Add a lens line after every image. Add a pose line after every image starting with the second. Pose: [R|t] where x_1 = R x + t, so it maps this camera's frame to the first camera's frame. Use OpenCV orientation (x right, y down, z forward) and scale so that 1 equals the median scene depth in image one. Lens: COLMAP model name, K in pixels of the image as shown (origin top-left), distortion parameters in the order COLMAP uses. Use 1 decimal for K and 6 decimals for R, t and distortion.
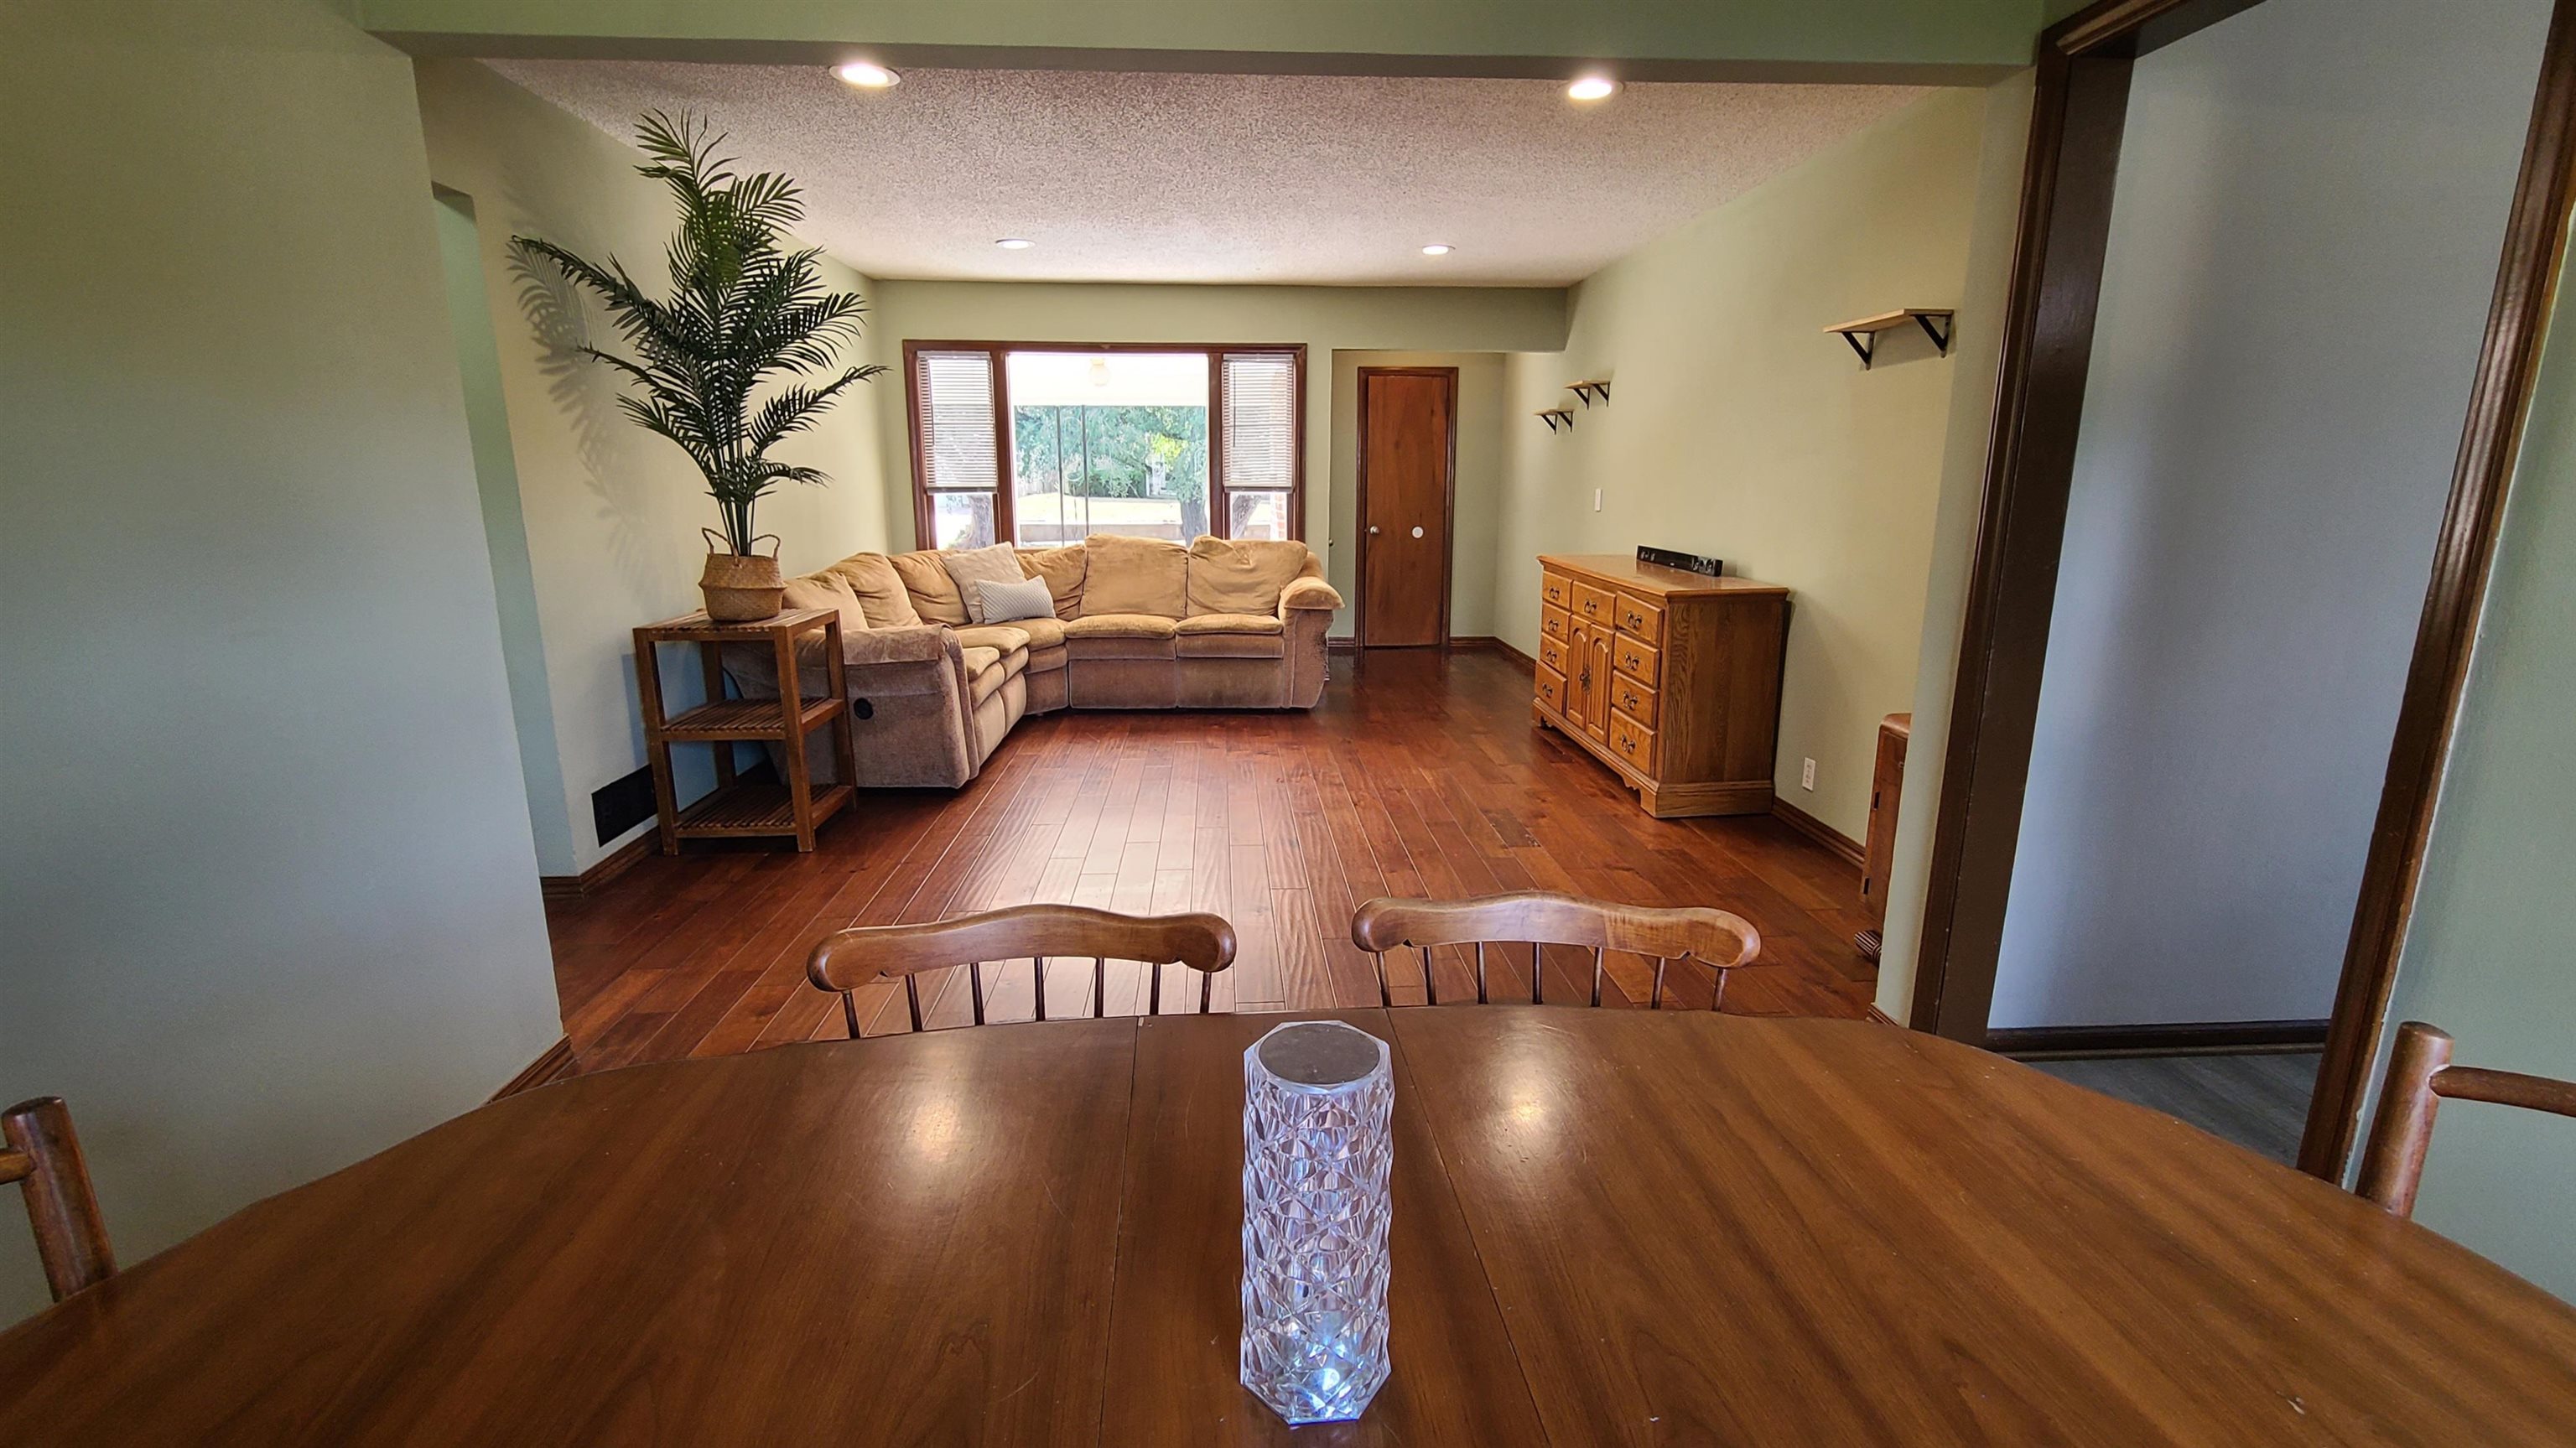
lens RADIAL K [[1047.5, 0, 1326.2], [0, 1047.5, 722.8], [0, 0, 1]] dist [-0.003468, -0.000142]
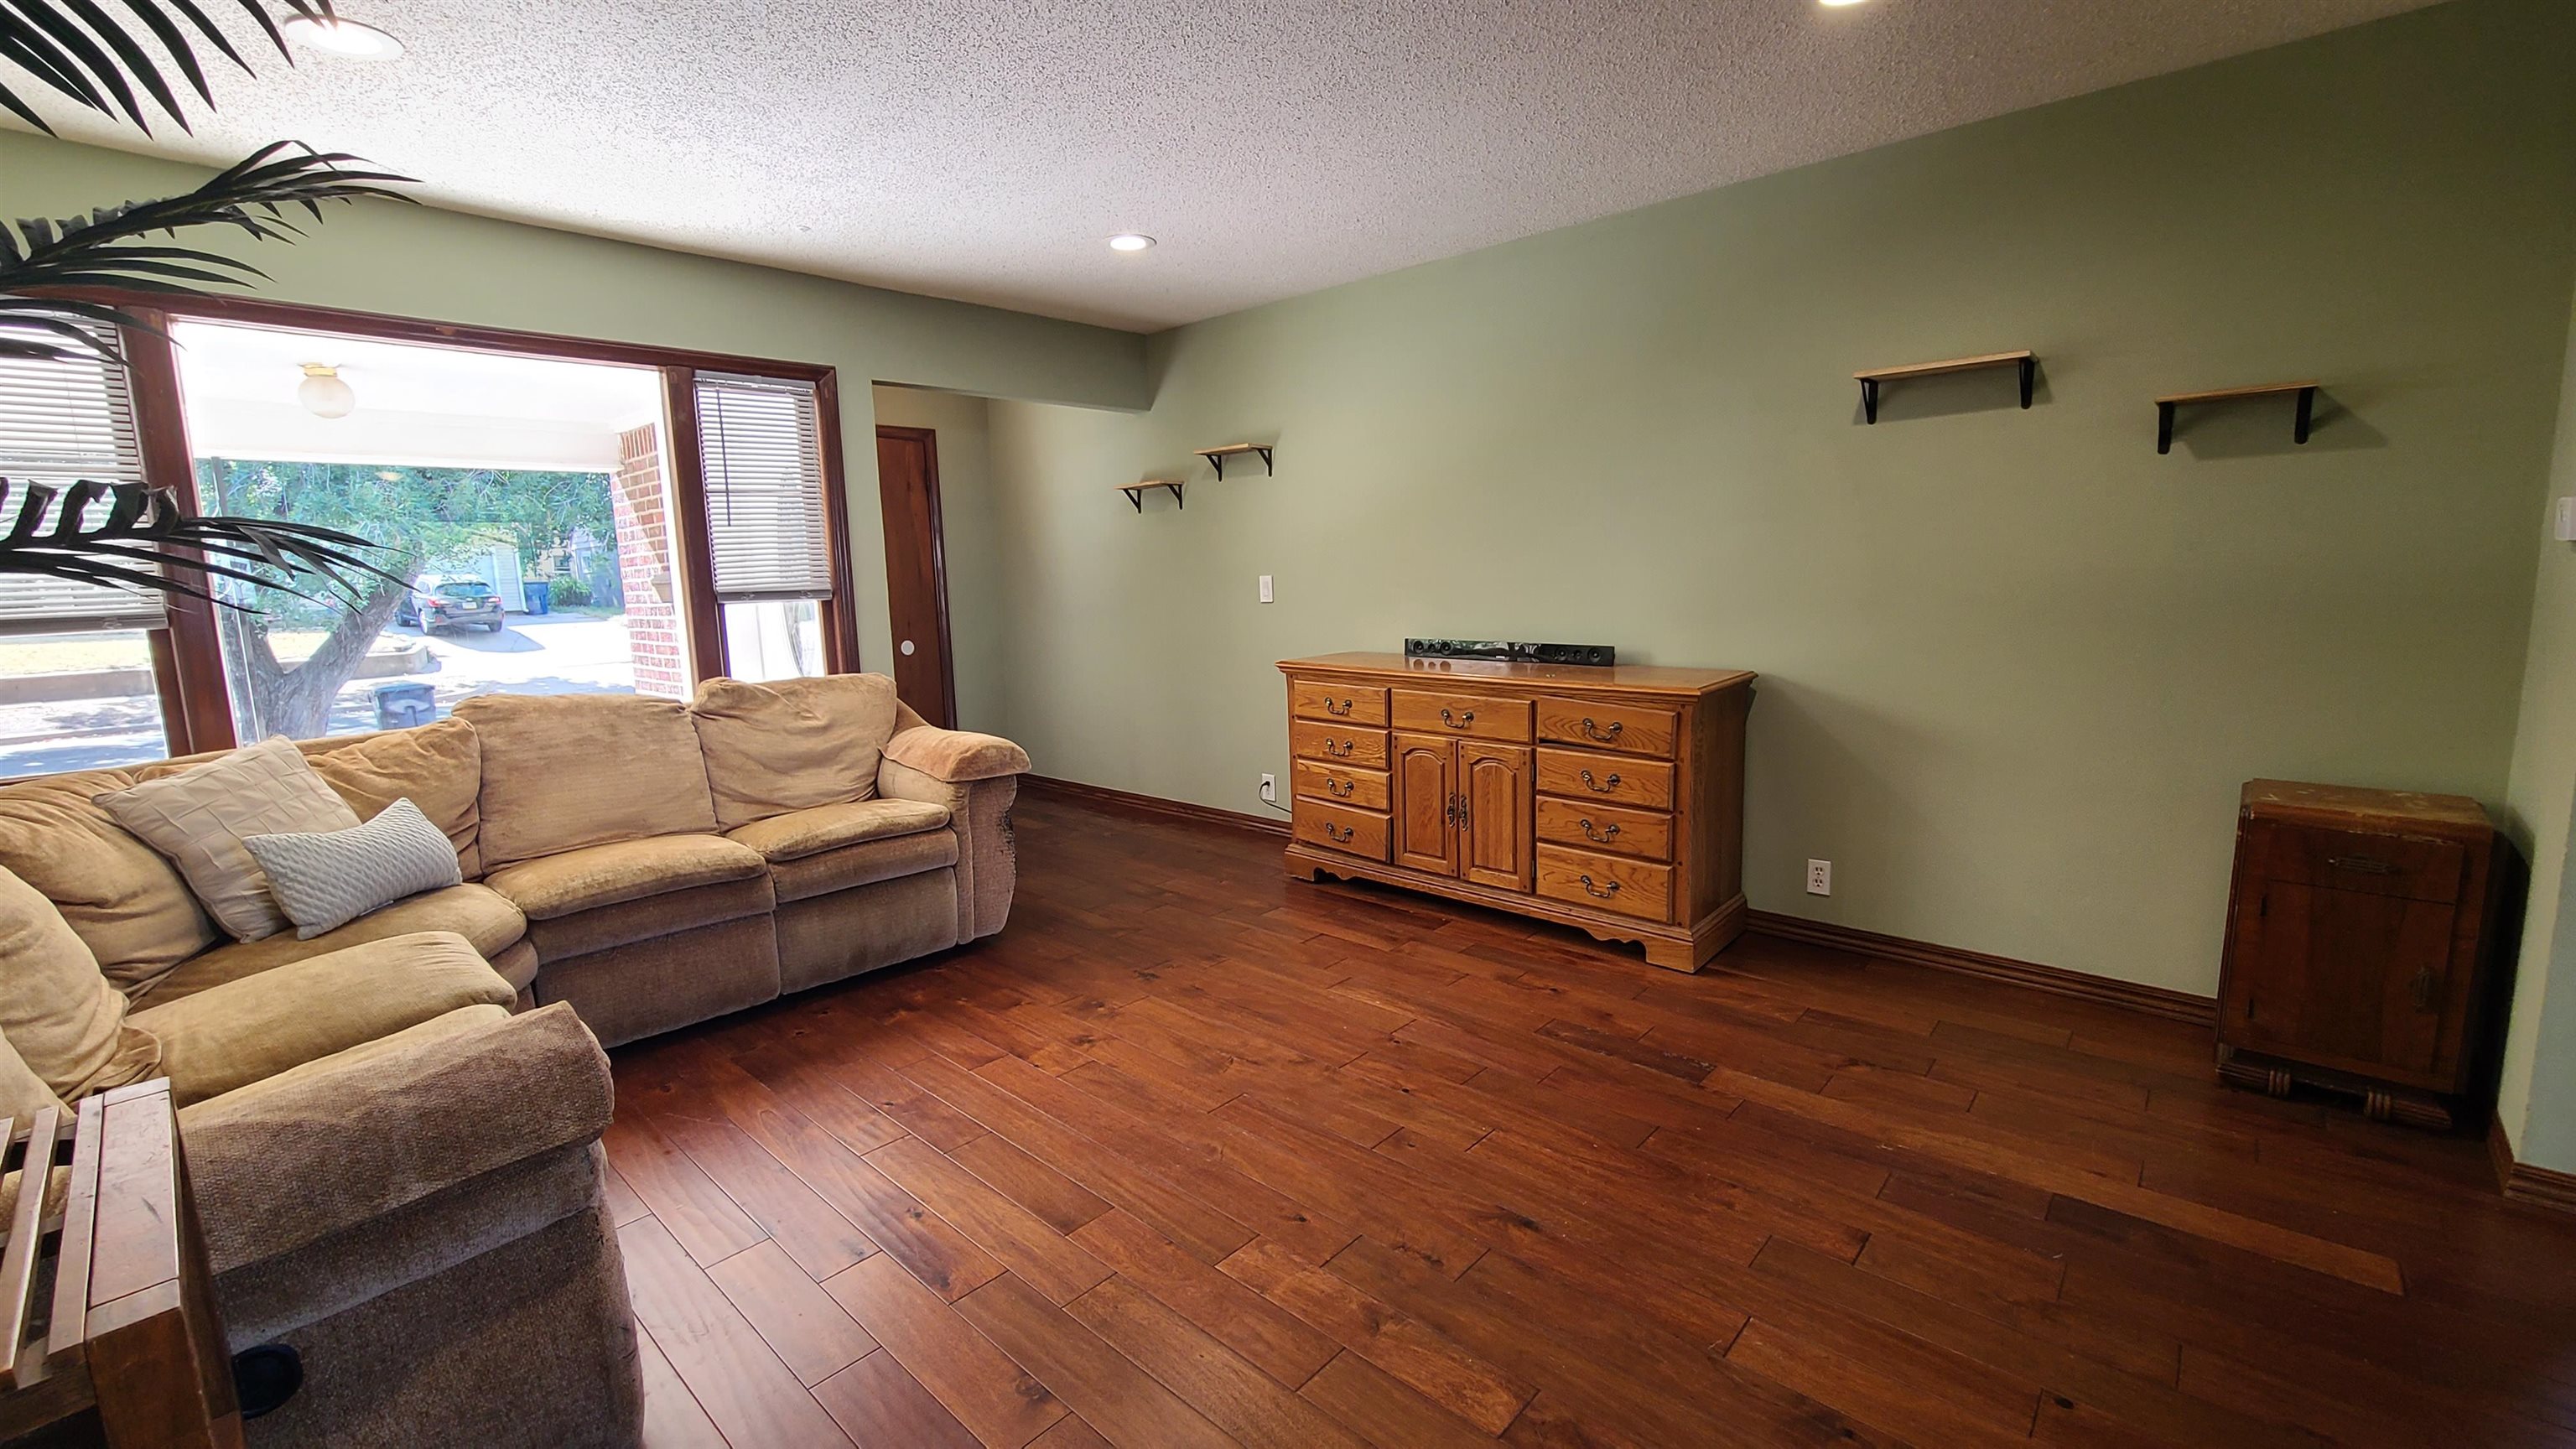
lens RADIAL K [[1047.6, 0, 1338.0], [0, 1047.6, 726.2], [0, 0, 1]] dist [-0.003468, -0.000142]
pose [[0.742628, -0.125362, 0.657867, -0.334195], [0.182808, 0.982964, -0.019049, -0.111252], [-0.644271, 0.134410, 0.752893, 0.495150]]
